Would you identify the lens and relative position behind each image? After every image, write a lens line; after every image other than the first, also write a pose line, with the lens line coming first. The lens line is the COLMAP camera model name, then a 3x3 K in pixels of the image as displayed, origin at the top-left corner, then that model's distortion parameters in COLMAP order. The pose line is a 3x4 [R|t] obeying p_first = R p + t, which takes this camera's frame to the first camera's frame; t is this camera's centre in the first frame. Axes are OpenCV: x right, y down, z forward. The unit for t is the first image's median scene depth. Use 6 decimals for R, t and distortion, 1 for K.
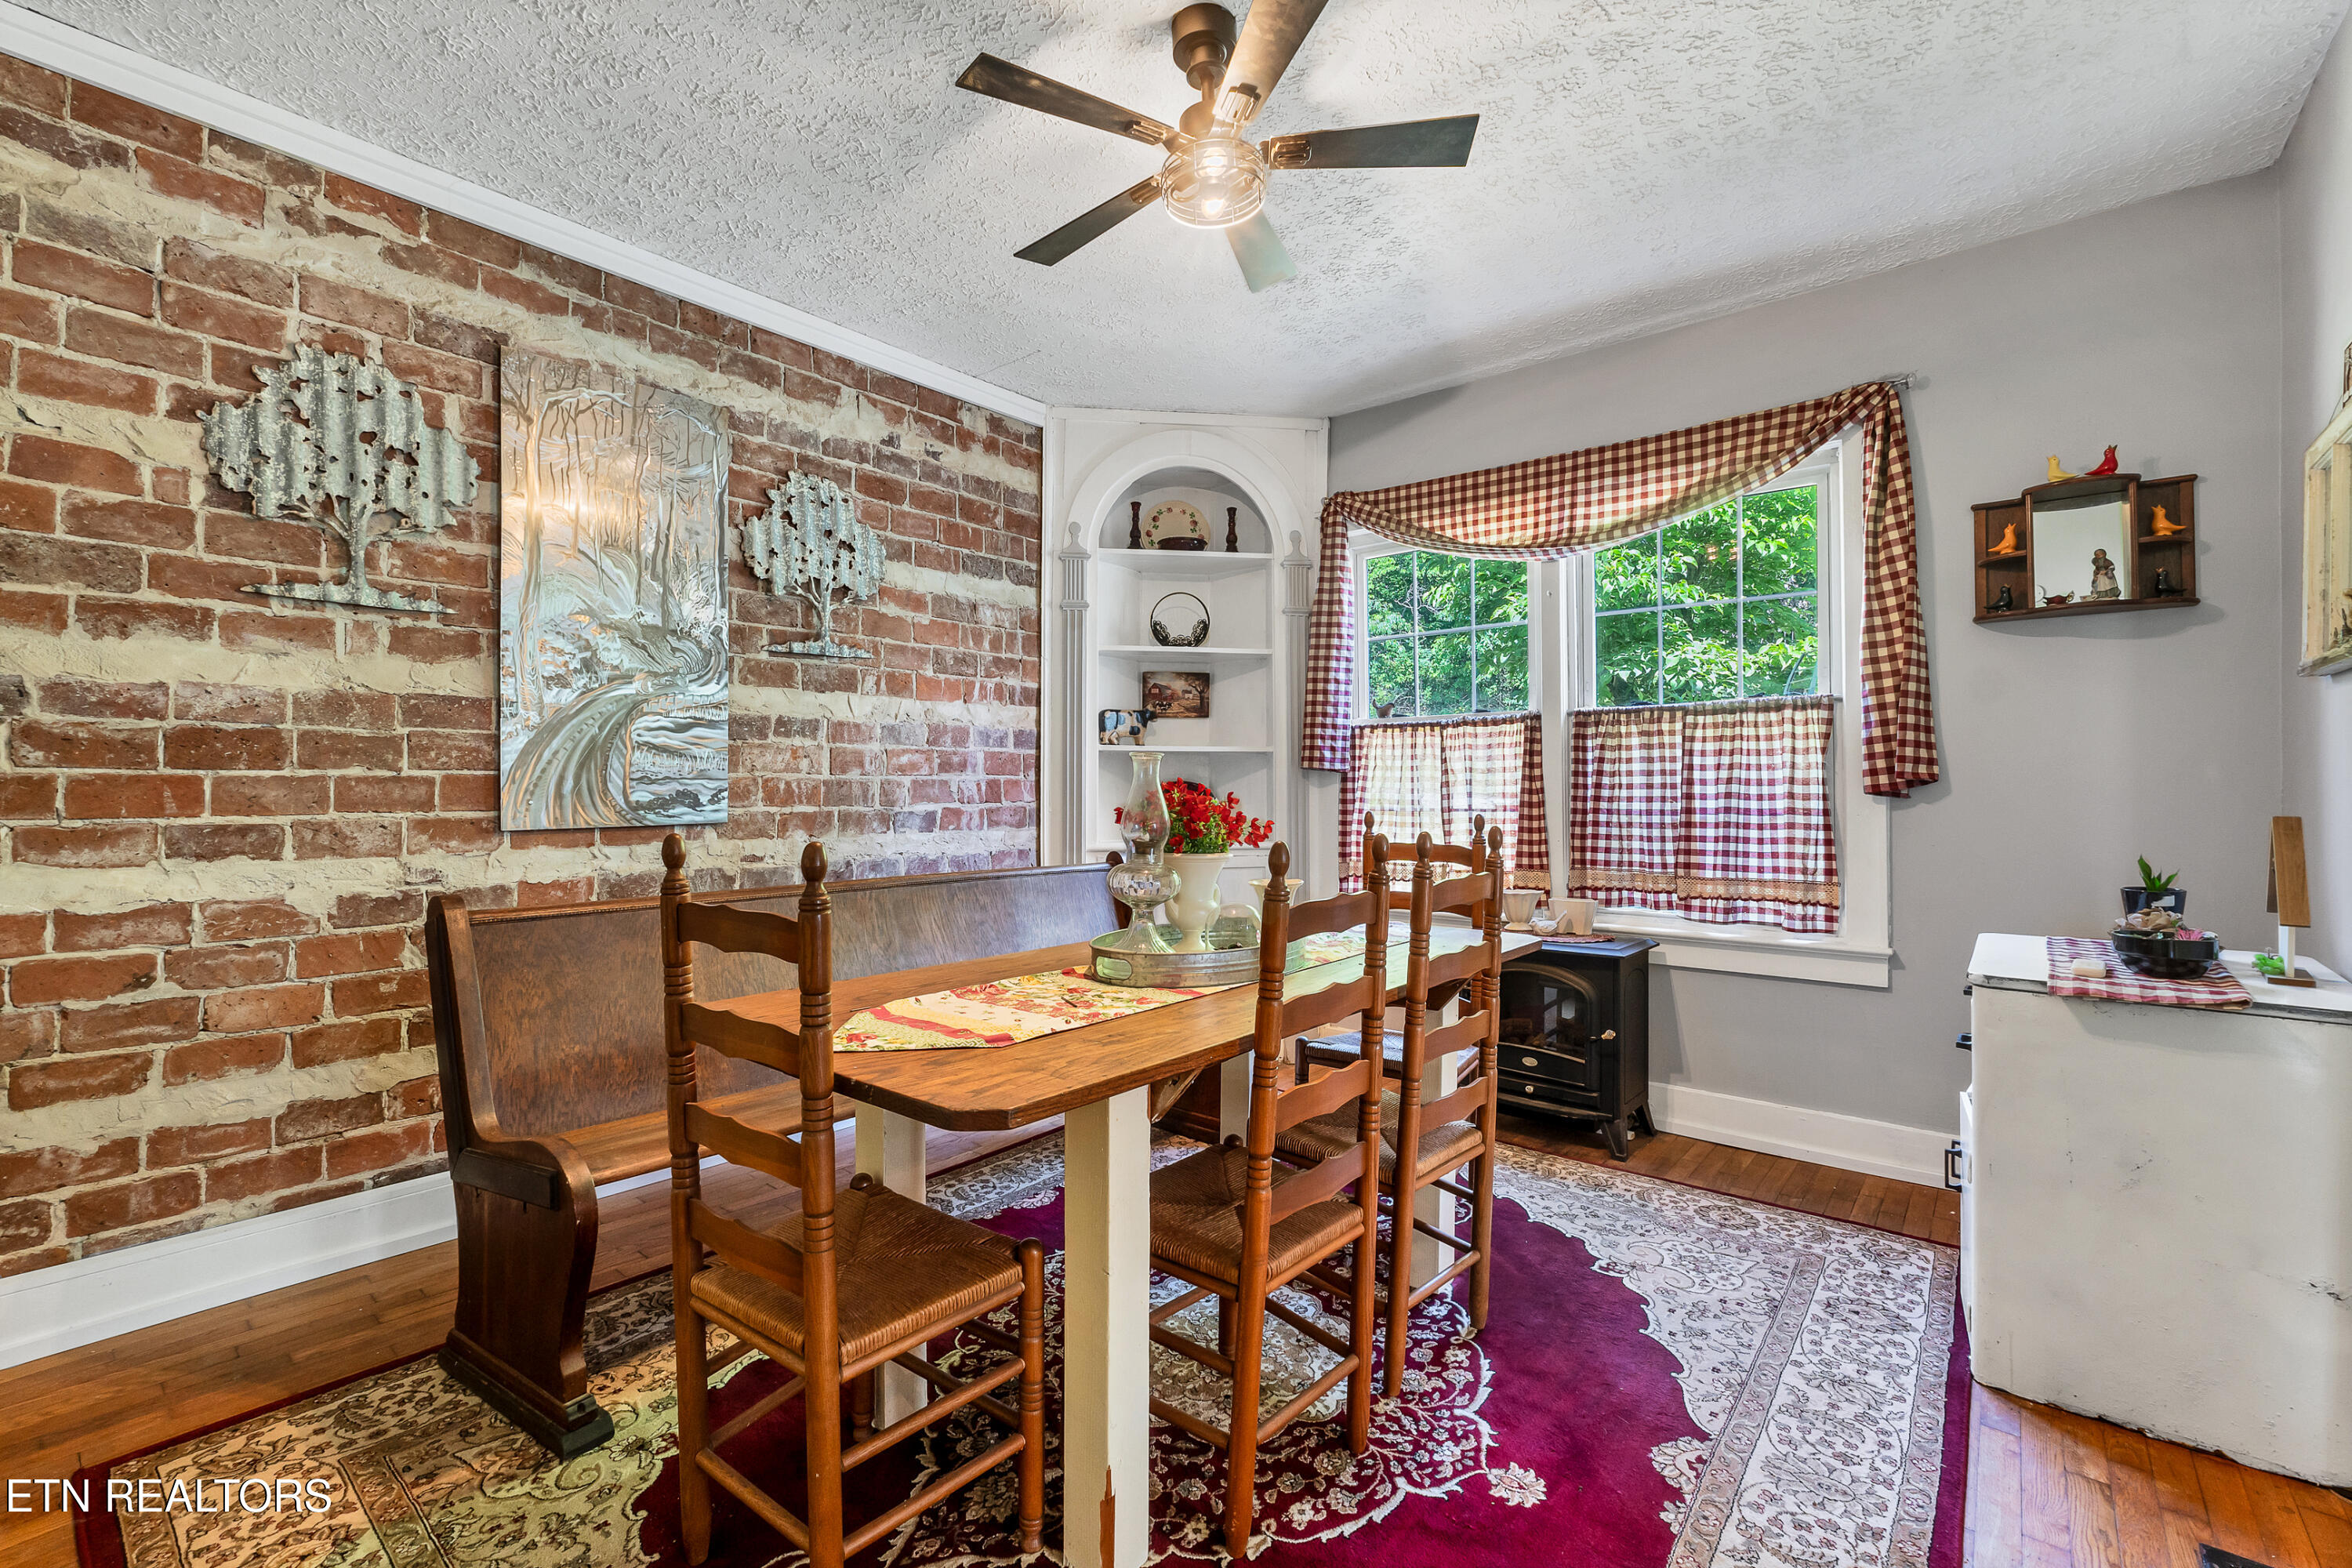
lens RADIAL K [[1016.5, 0, 1171.2], [0, 1016.5, 780.4], [0, 0, 1]] dist [-0.008980, -0.000146]
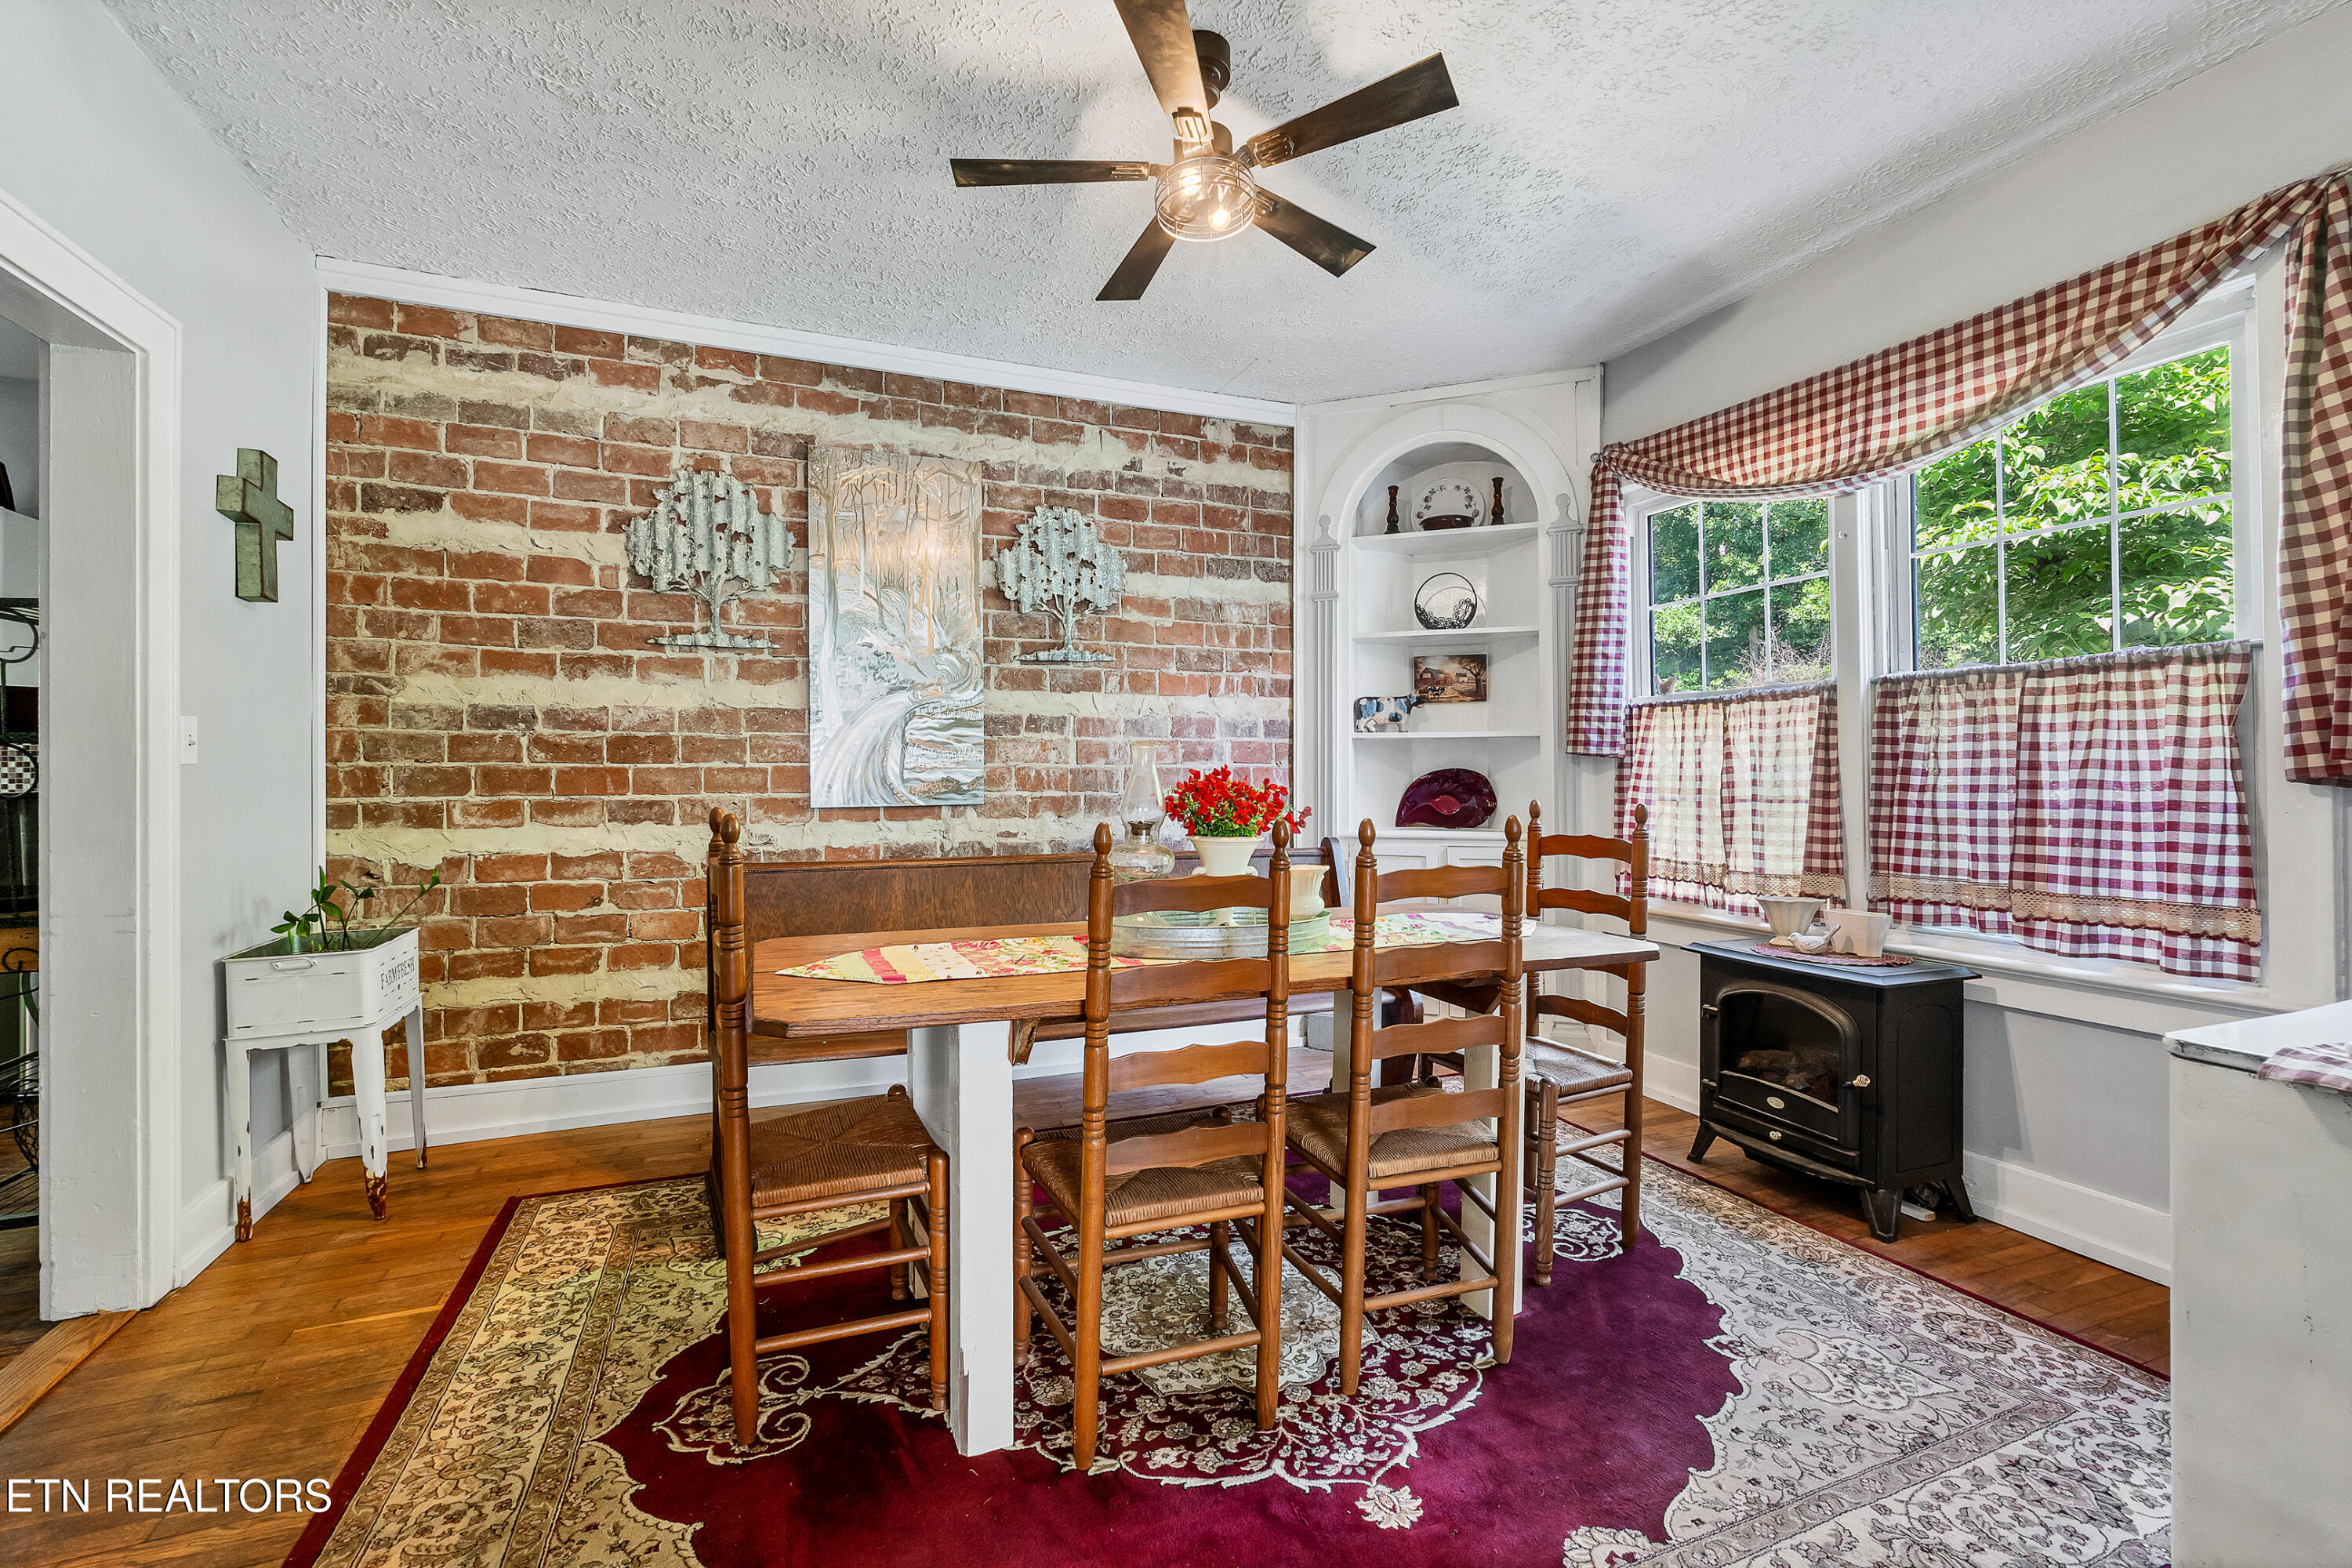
lens RADIAL K [[1016.5, 0, 1173.3], [0, 1016.5, 772.6], [0, 0, 1]] dist [-0.008980, -0.000146]
pose [[0.881030, -0.002971, -0.473051, 0.367427], [0.004586, 0.999987, 0.002262, 0.002341], [0.473038, -0.004162, 0.881032, 0.040702]]
